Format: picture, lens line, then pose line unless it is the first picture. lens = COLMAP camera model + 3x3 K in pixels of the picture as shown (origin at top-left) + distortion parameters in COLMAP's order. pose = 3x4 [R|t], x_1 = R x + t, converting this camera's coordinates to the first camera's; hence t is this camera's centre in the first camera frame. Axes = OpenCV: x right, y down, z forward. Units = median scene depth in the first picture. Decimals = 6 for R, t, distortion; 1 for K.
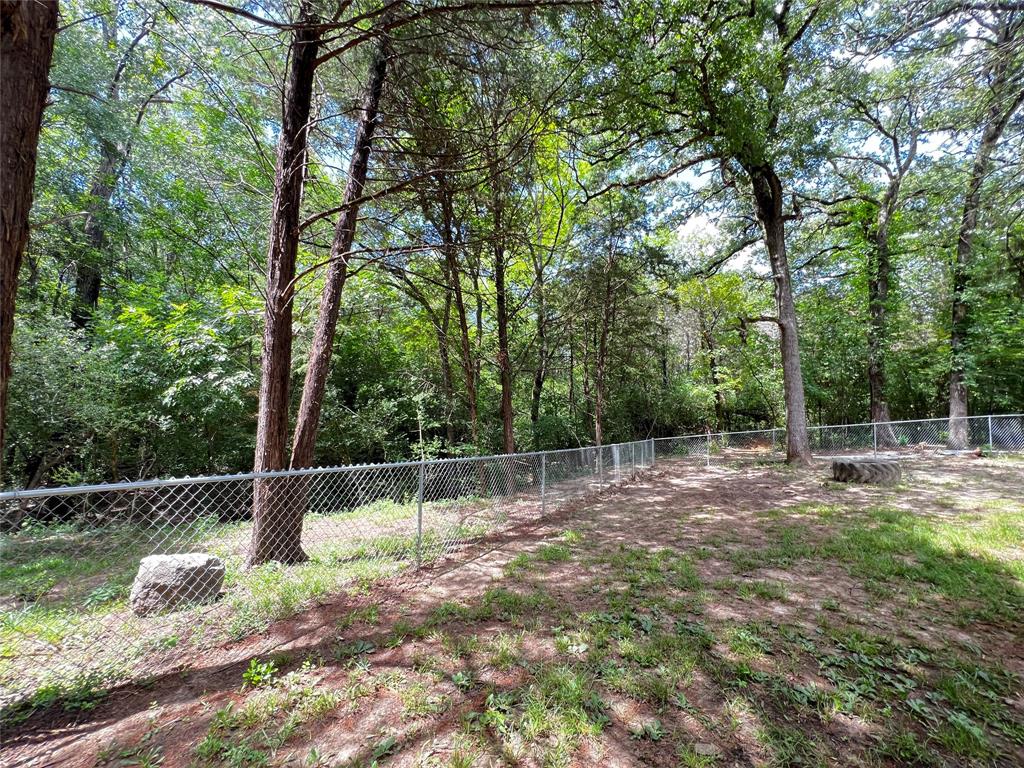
lens RADIAL K [[410.3, 0, 511.3], [0, 410.3, 384.5], [0, 0, 1]] dist [-0.003191, 0.000710]
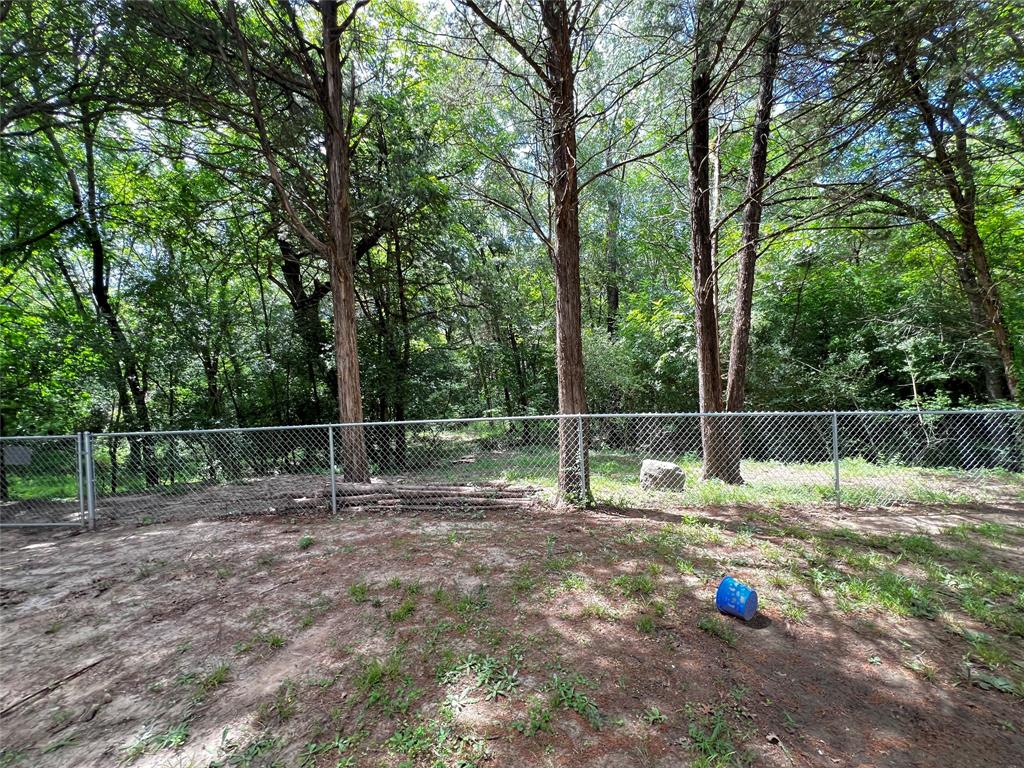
lens RADIAL K [[410.3, 0, 511.3], [0, 410.3, 384.5], [0, 0, 1]] dist [-0.003191, 0.000710]
pose [[0.474127, -0.036336, -0.879706, 0.326896], [0.122051, 0.992214, 0.024798, -0.015650], [0.871956, -0.119126, 0.474870, -0.249740]]
